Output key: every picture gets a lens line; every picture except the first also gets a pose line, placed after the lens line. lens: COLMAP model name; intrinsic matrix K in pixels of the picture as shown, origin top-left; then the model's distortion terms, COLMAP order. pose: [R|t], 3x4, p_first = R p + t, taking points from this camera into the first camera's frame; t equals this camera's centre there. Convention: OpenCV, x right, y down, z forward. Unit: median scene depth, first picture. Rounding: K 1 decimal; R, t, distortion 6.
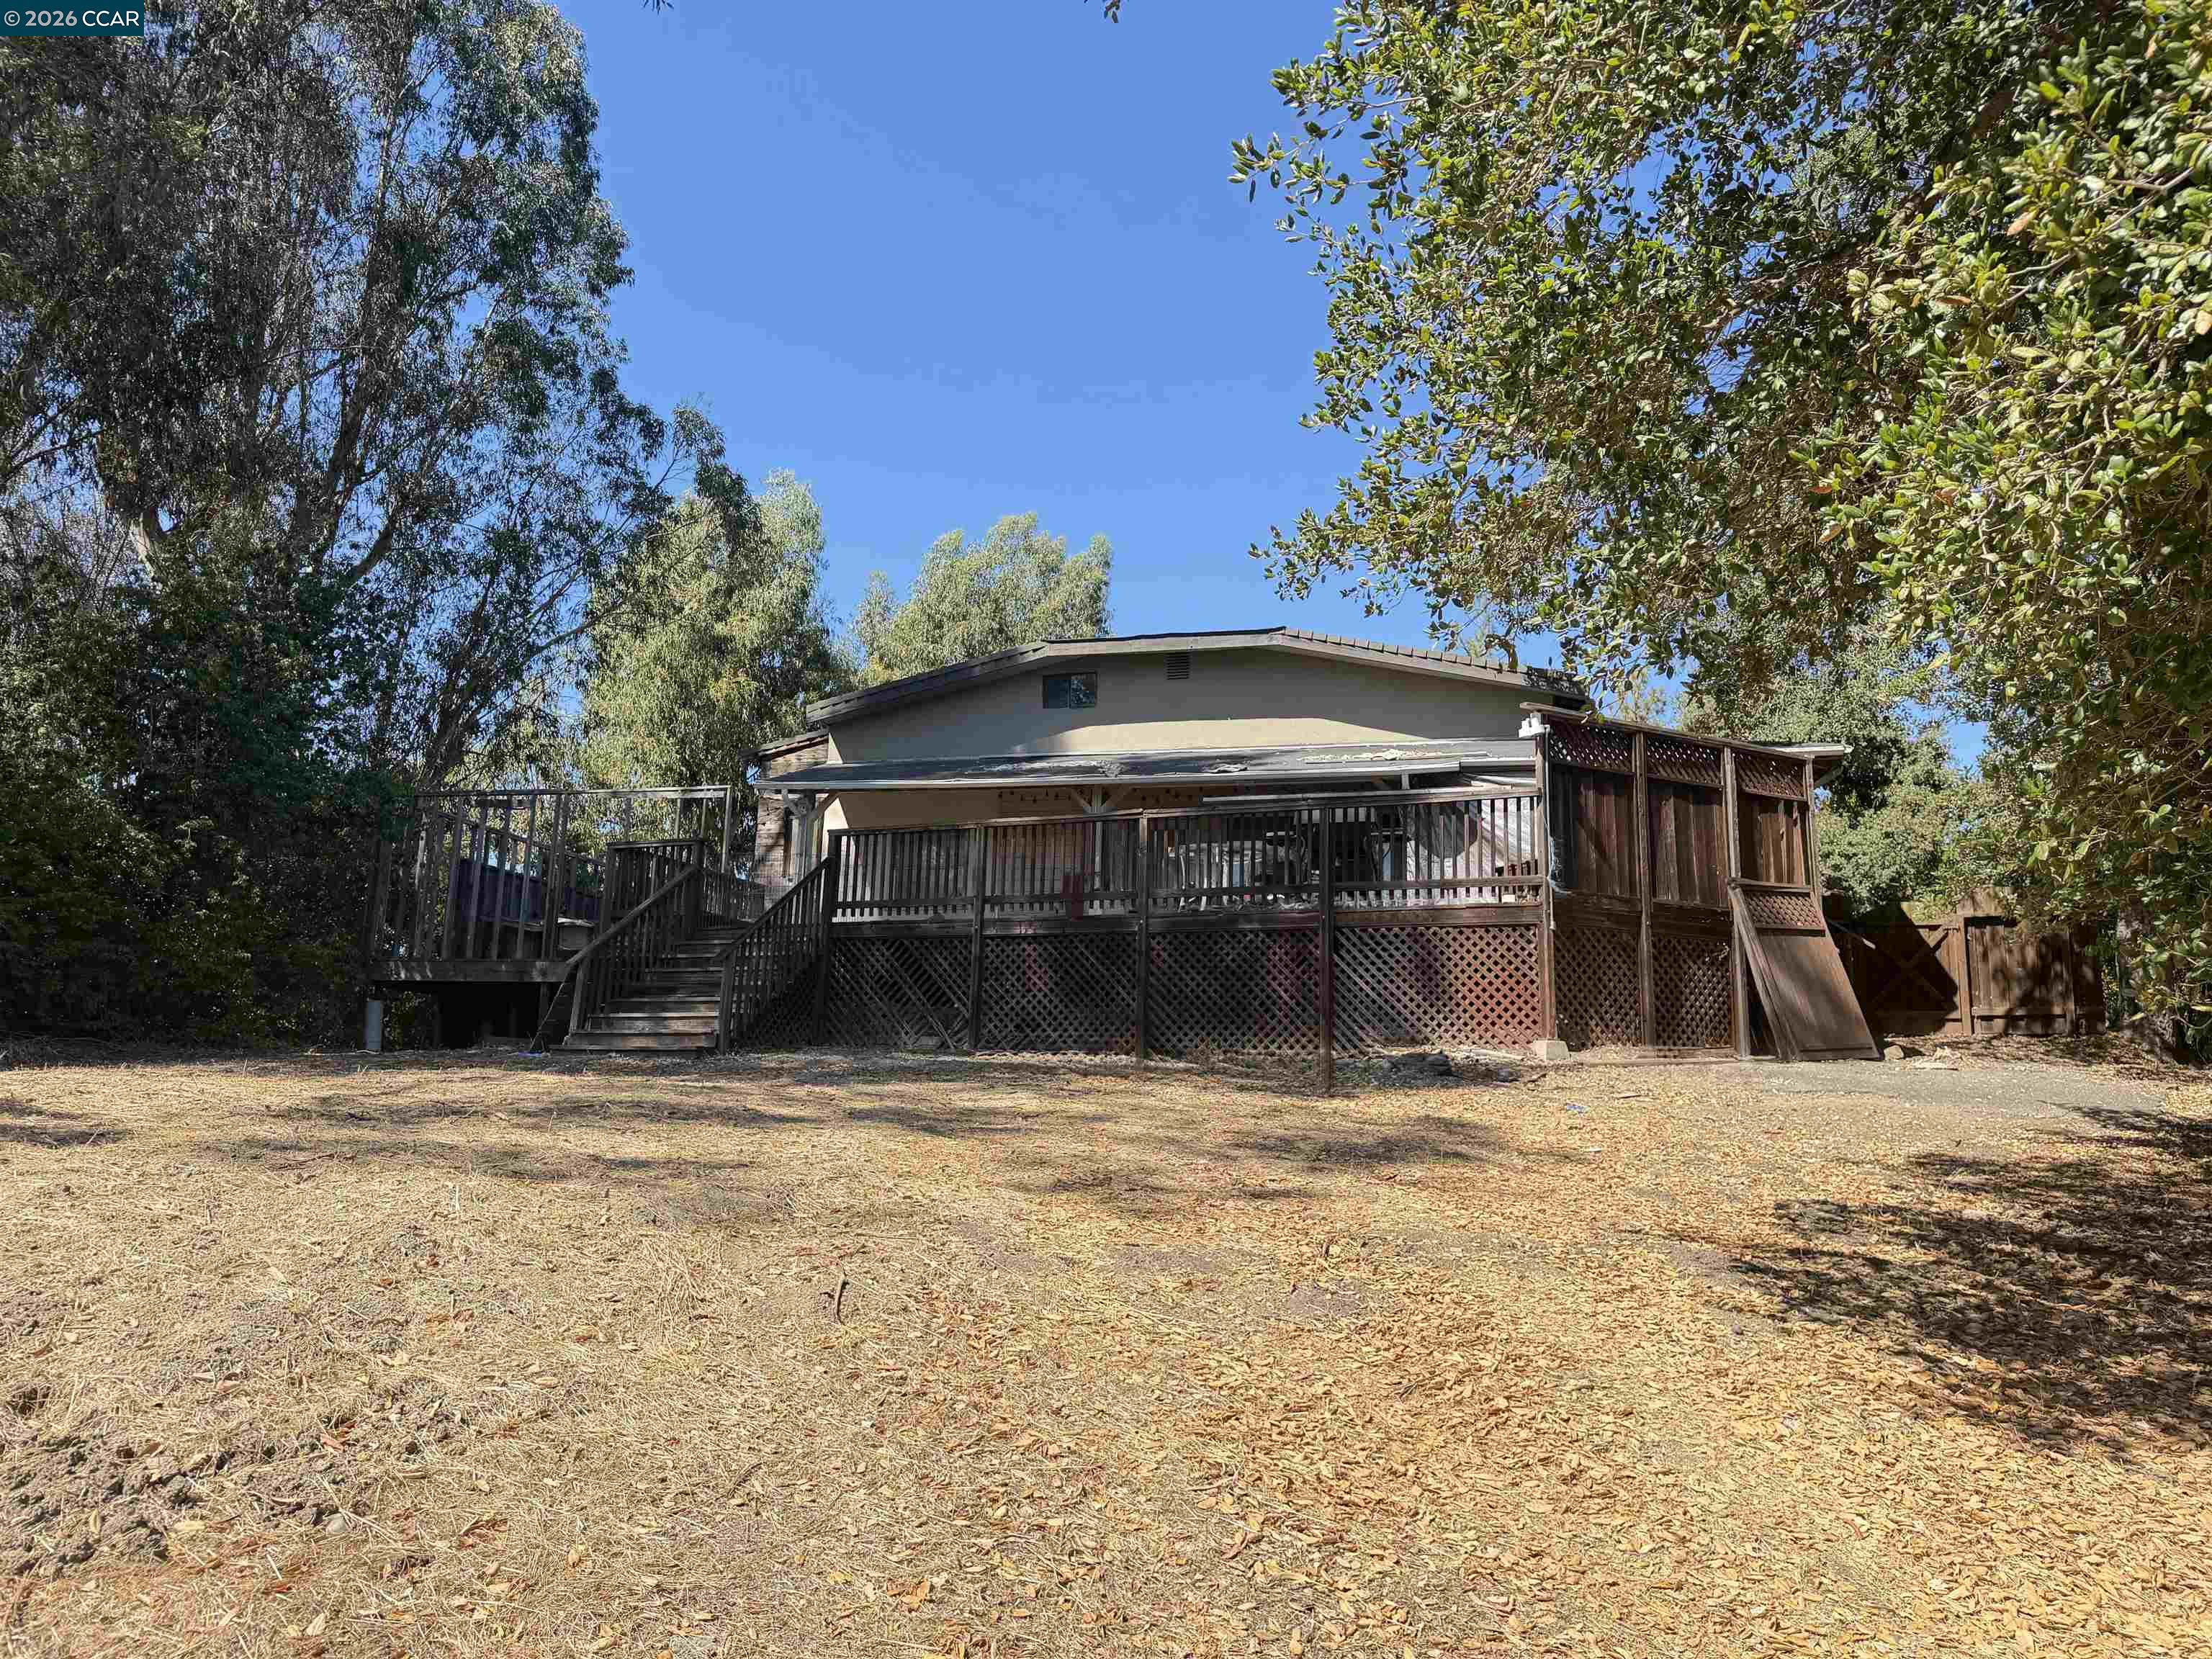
lens RADIAL K [[1551.5, 0, 1093.3], [0, 1551.5, 843.1], [0, 0, 1]] dist [0.088911, -0.133088]
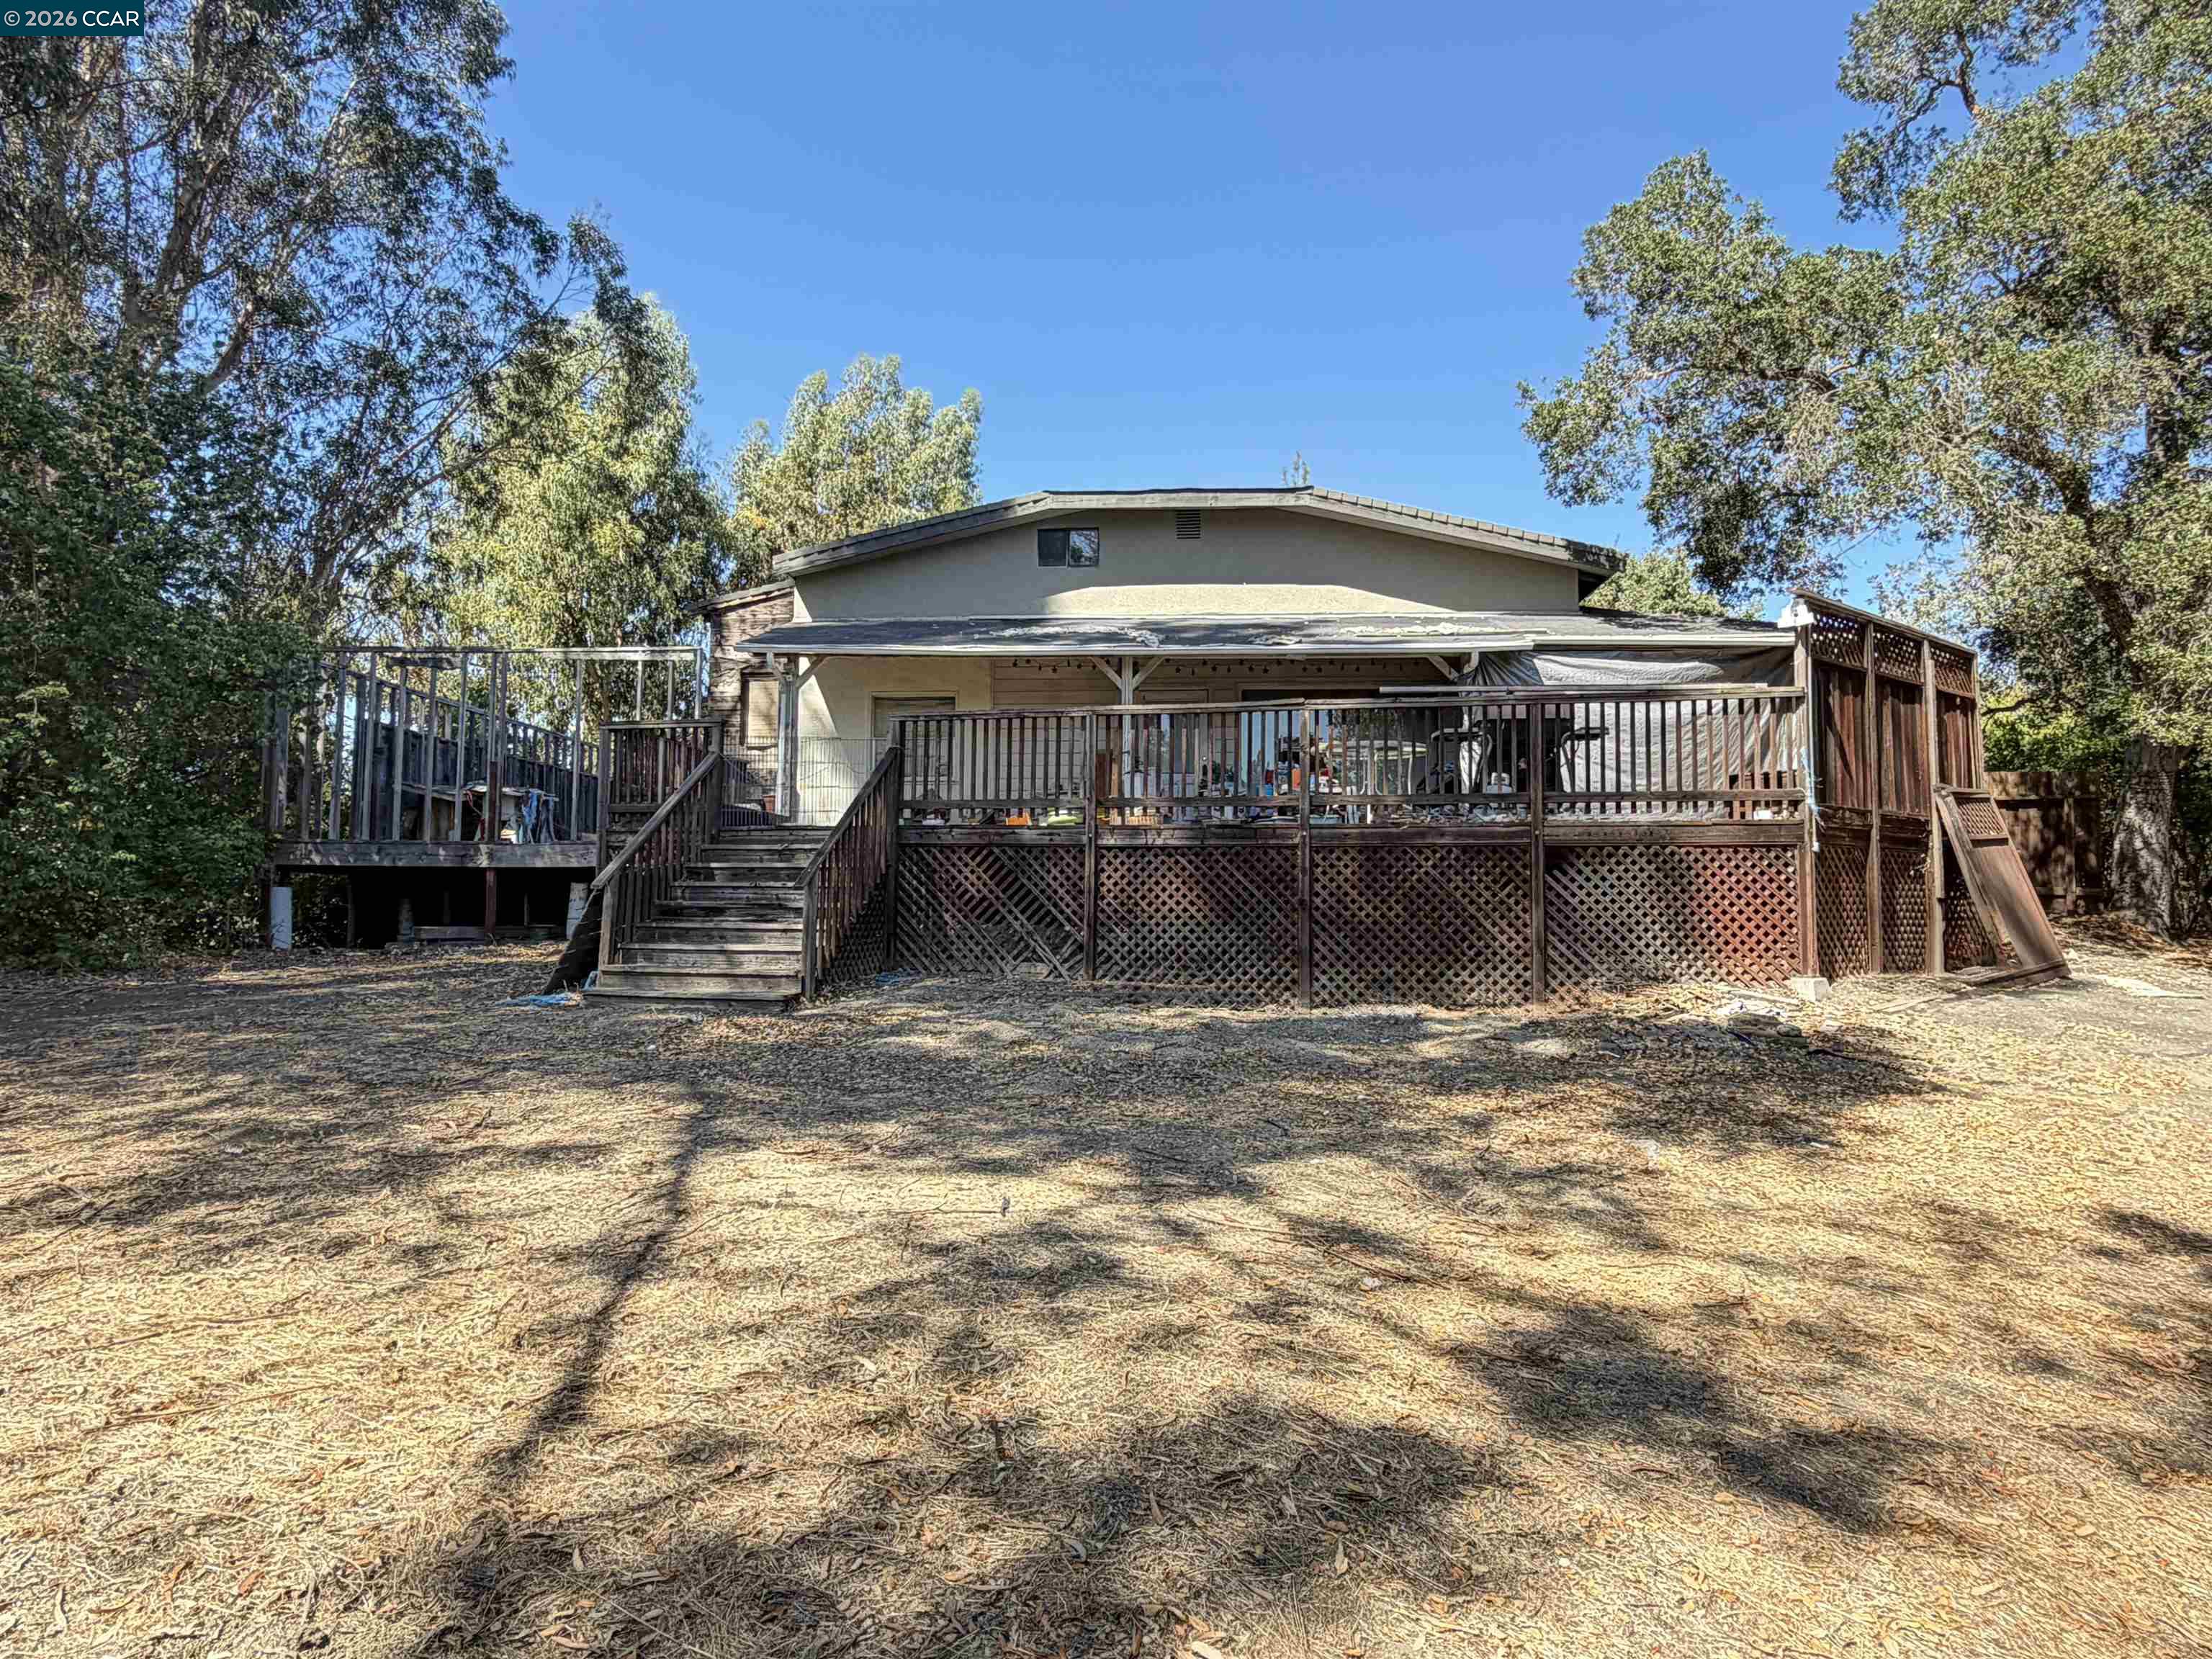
lens RADIAL K [[1326.3, 0, 1106.0], [0, 1326.3, 829.5], [0, 0, 1]] dist [-0.000193, 0.003241]
pose [[0.984754, -0.007018, 0.173809, -0.098667], [-0.012813, 0.993545, 0.112717, -0.015388], [-0.173478, -0.113225, 0.978307, 0.151839]]
